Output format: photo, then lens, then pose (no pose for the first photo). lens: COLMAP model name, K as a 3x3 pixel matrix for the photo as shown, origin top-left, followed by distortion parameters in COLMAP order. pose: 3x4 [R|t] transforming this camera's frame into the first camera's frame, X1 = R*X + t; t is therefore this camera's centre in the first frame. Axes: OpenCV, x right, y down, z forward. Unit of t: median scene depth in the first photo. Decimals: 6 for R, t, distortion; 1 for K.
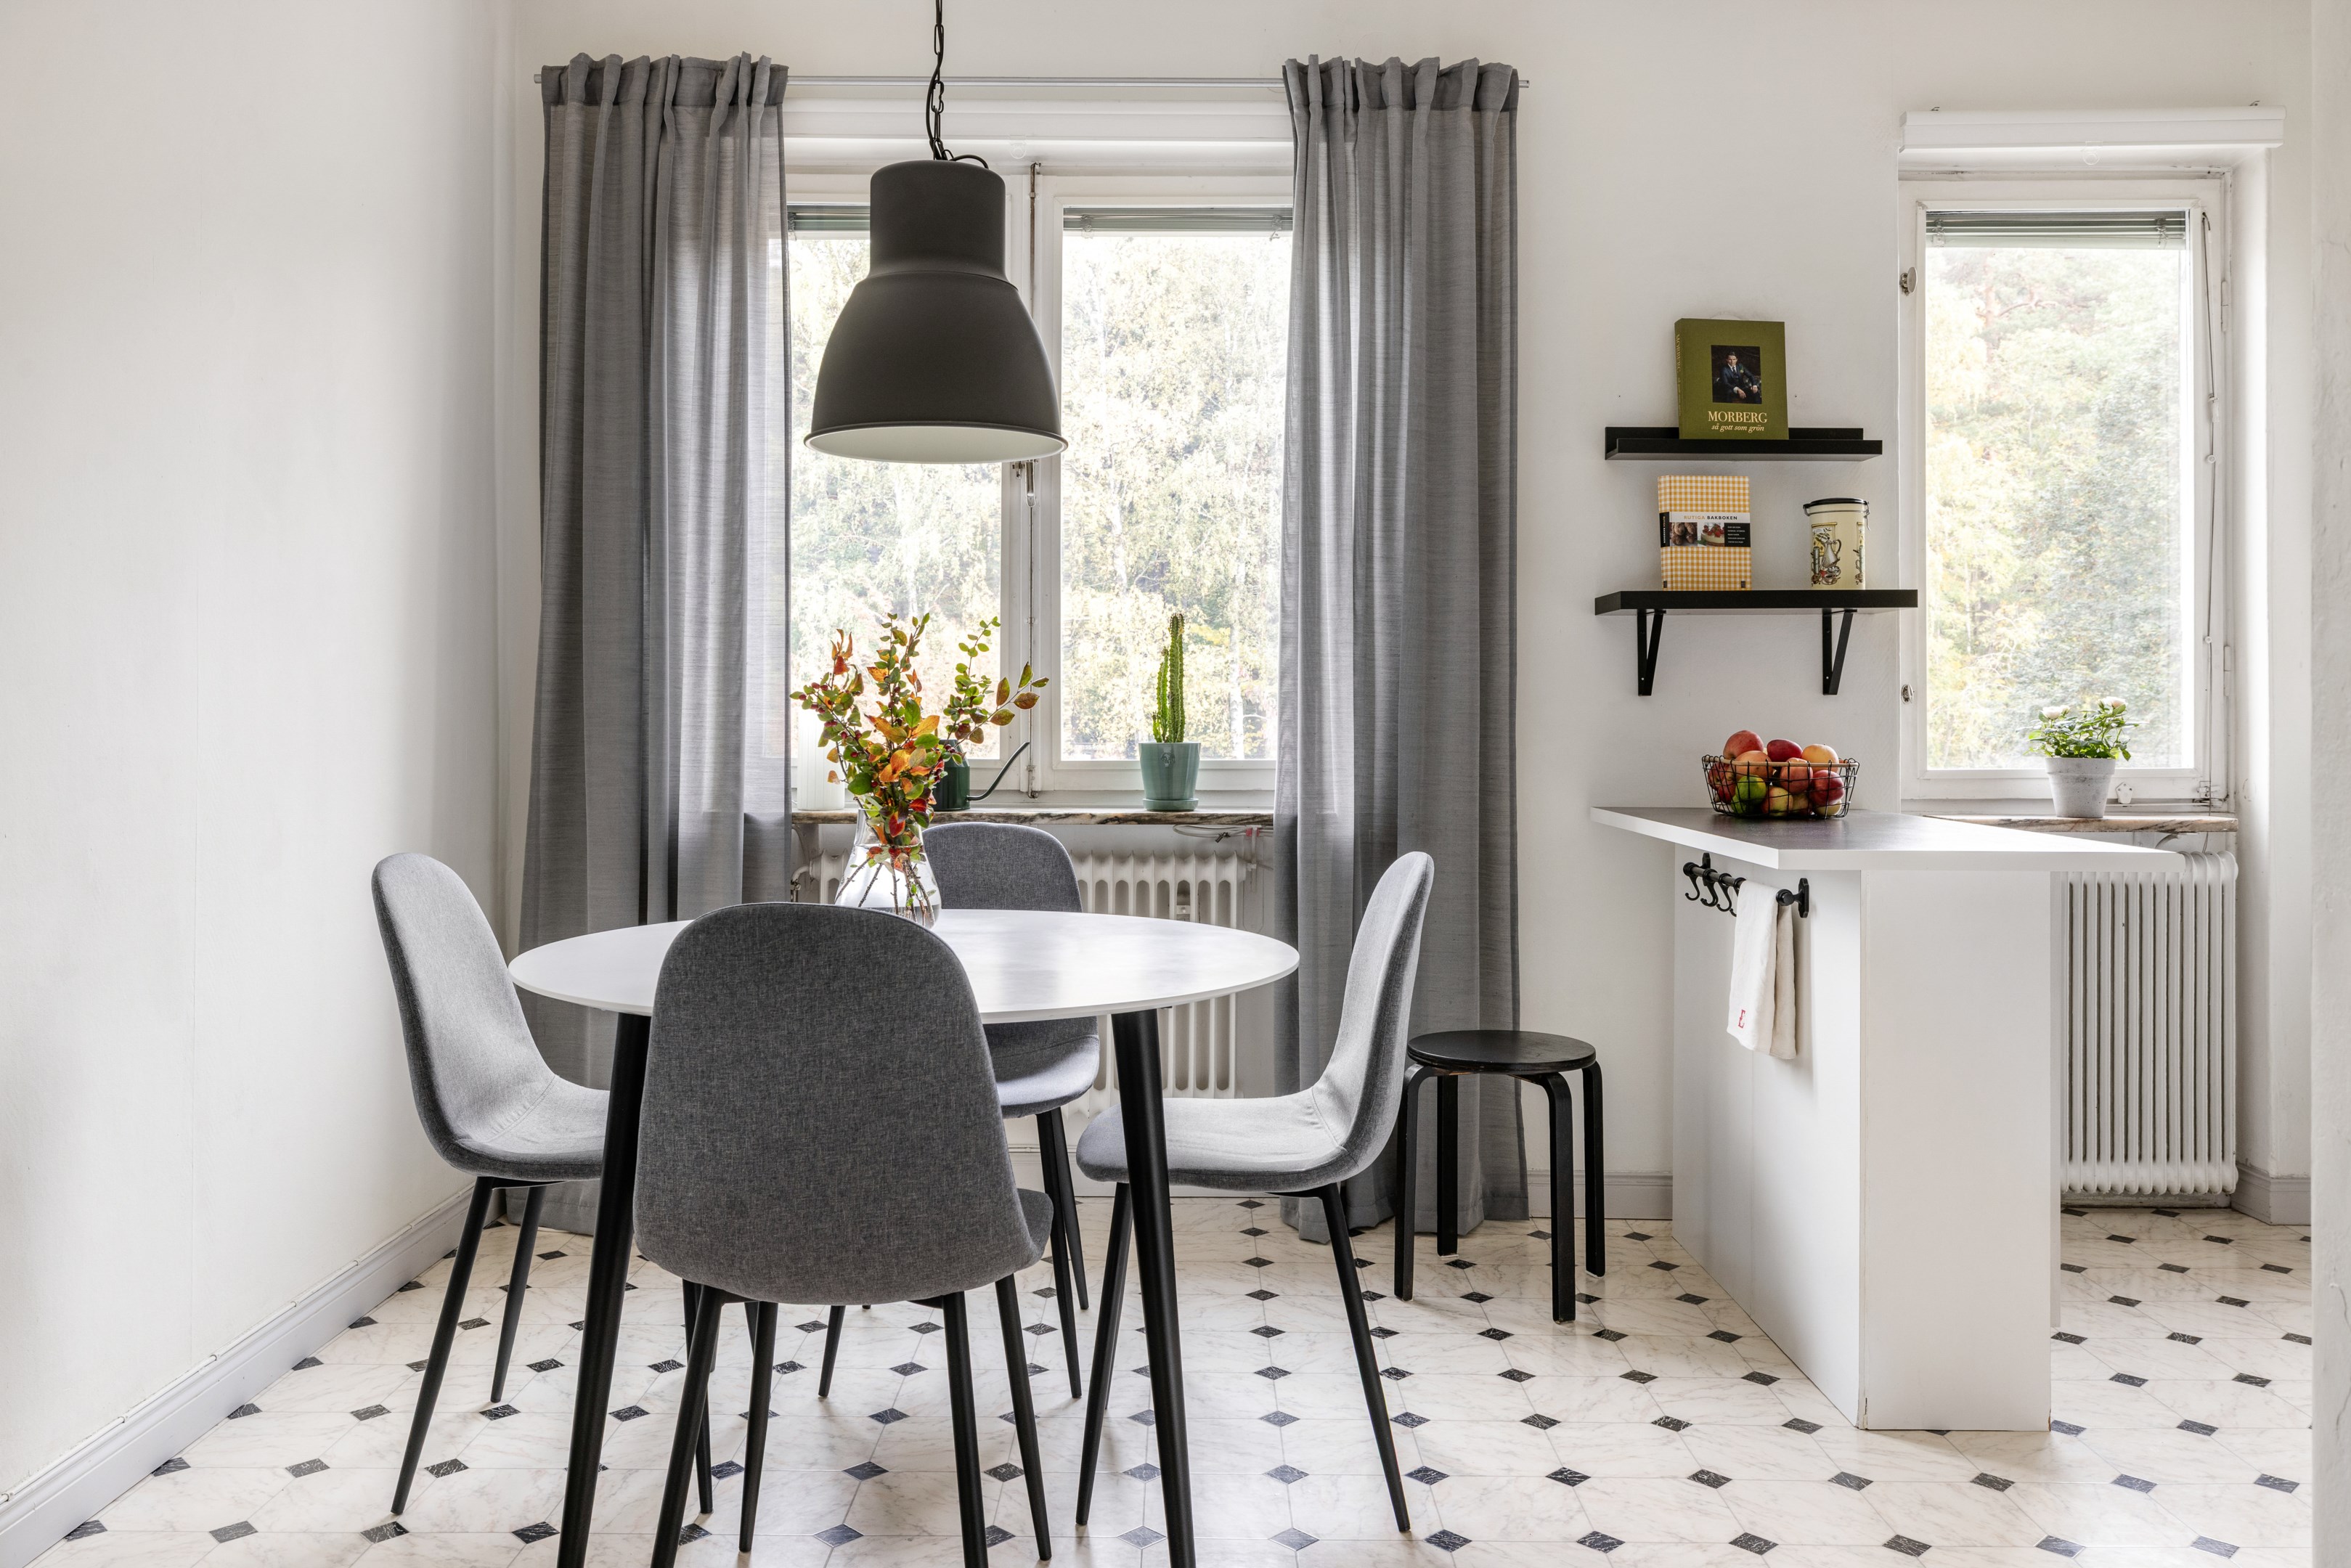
lens RADIAL K [[1808.9, 0, 1176.8], [0, 1808.9, 701.1], [0, 0, 1]] dist [-0.004572, 0.002231]
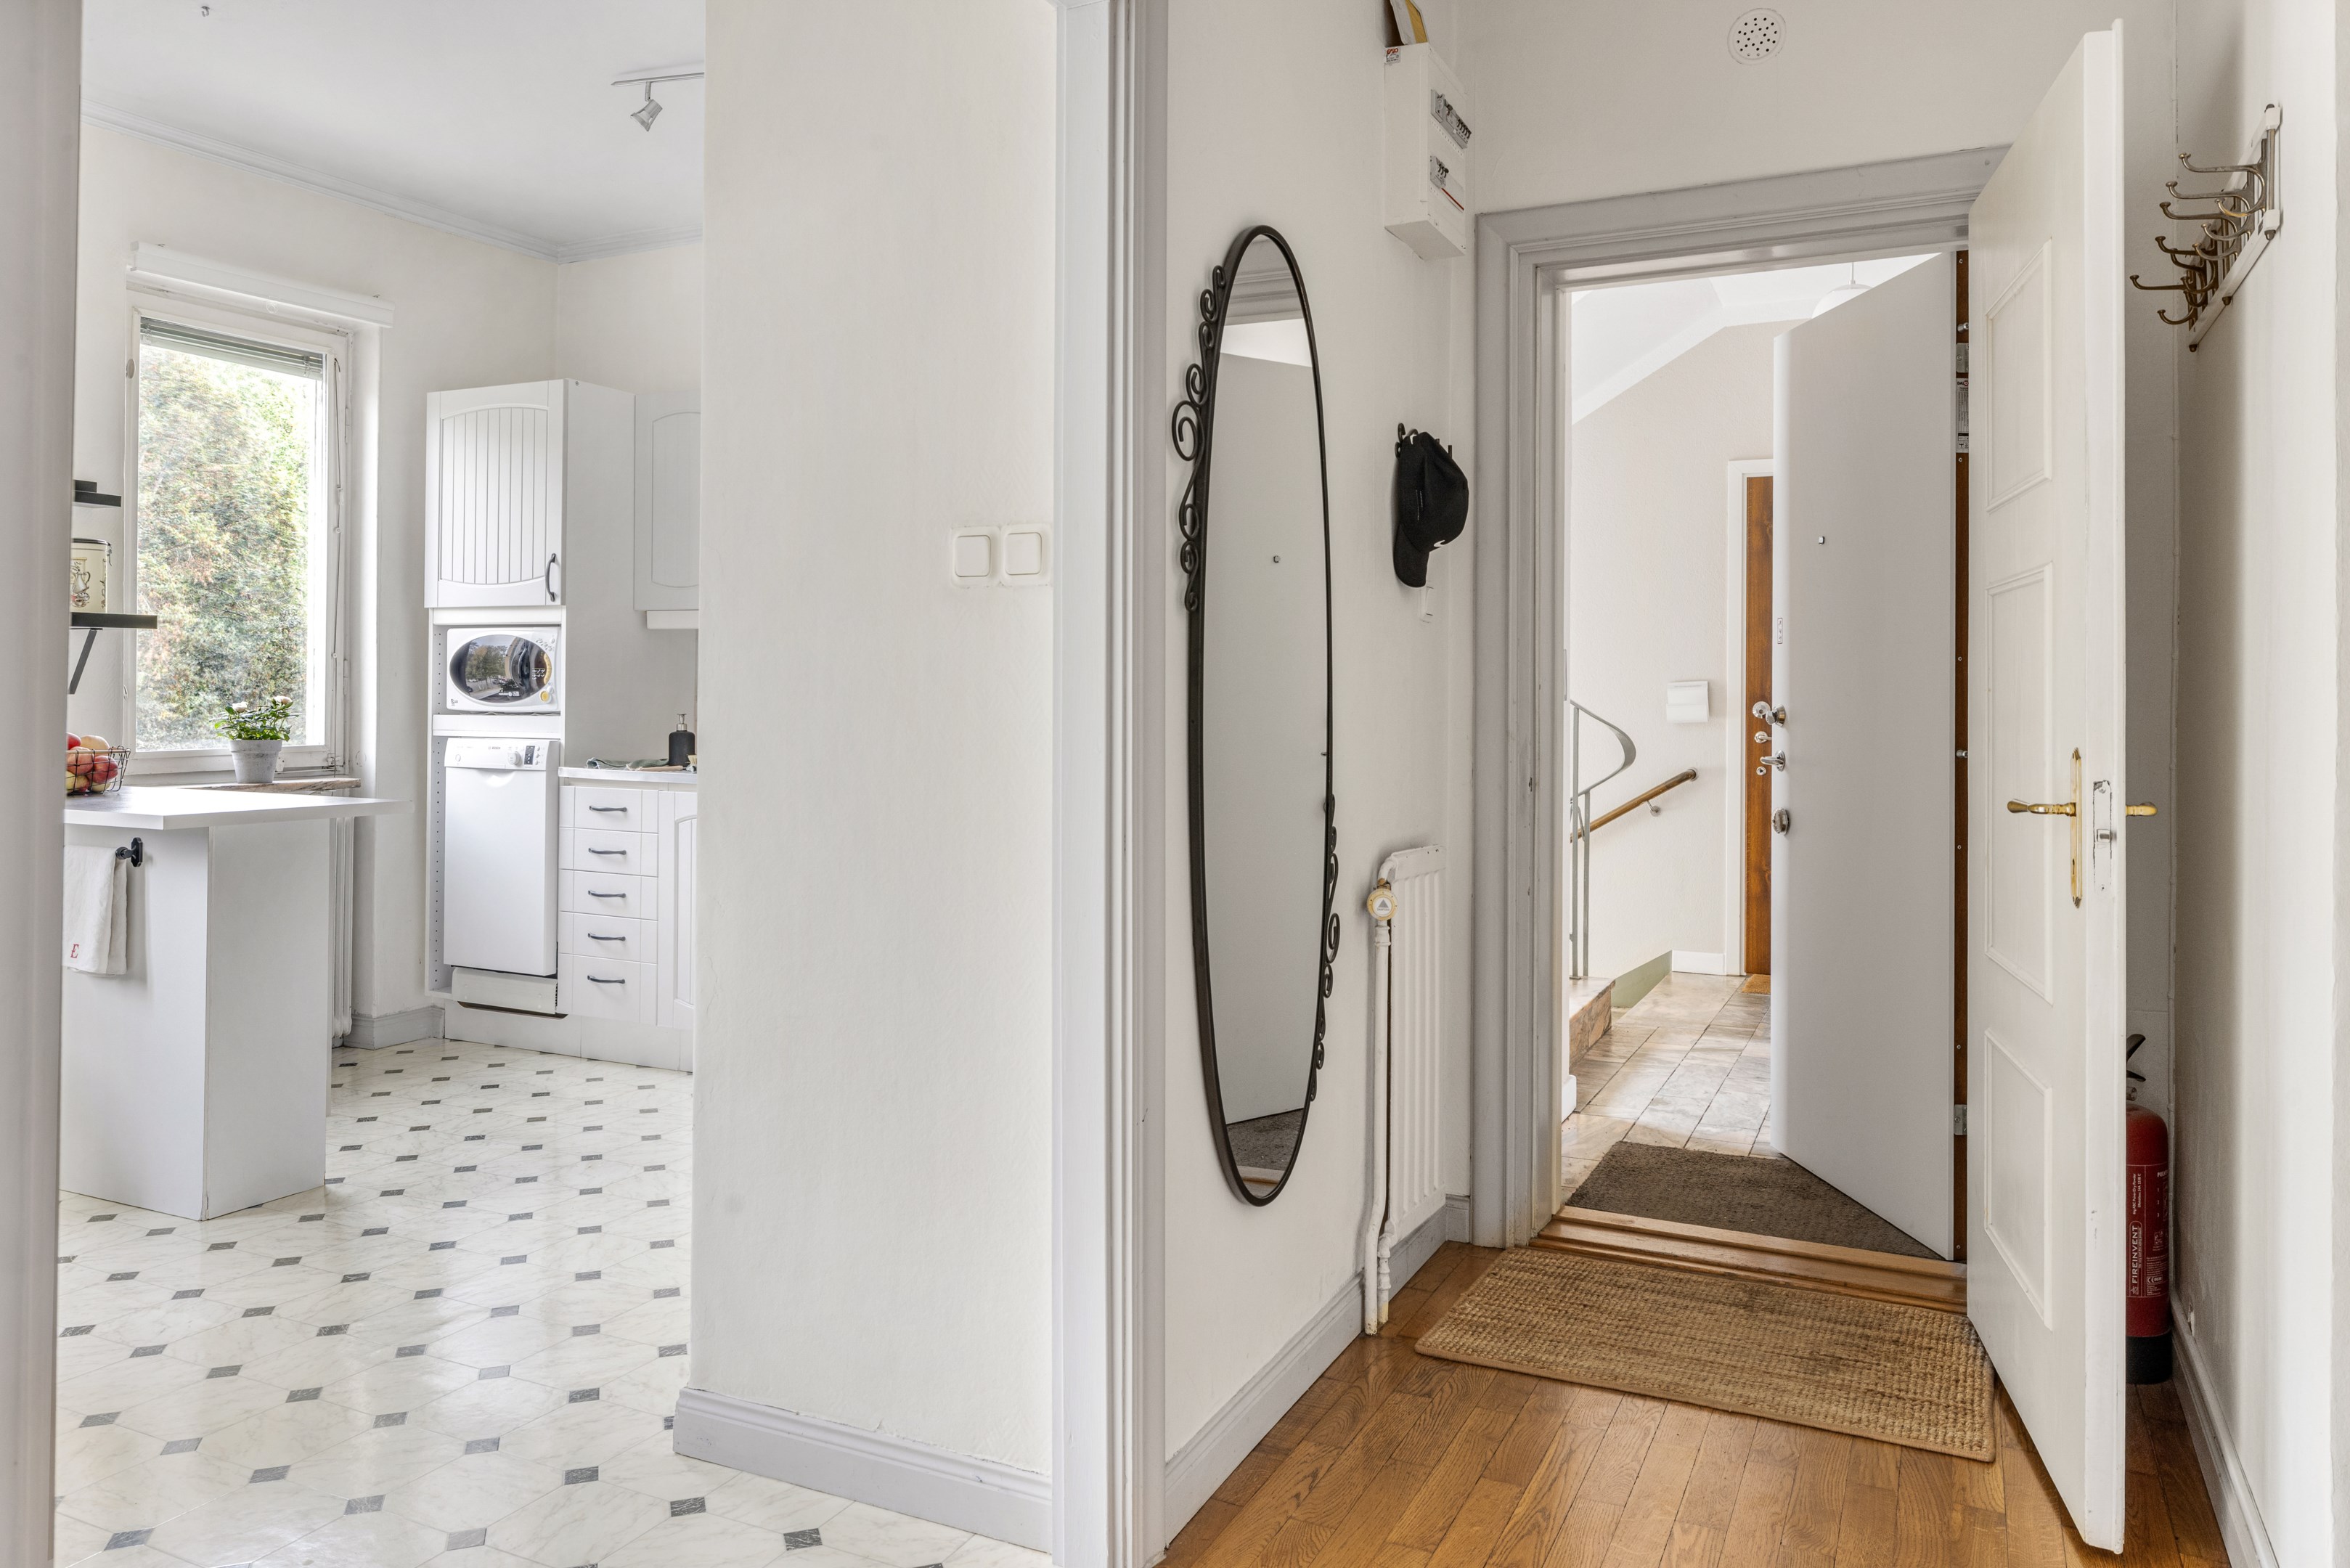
lens RADIAL K [[1601.2, 0, 1173.0], [0, 1601.2, 685.0], [0, 0, 1]] dist [-0.000413, -0.002513]
pose [[0.429016, 0.006450, 0.903274, -0.308586], [-0.013564, 0.999908, -0.000698, -0.019598], [-0.903195, -0.011953, 0.429064, -0.159407]]
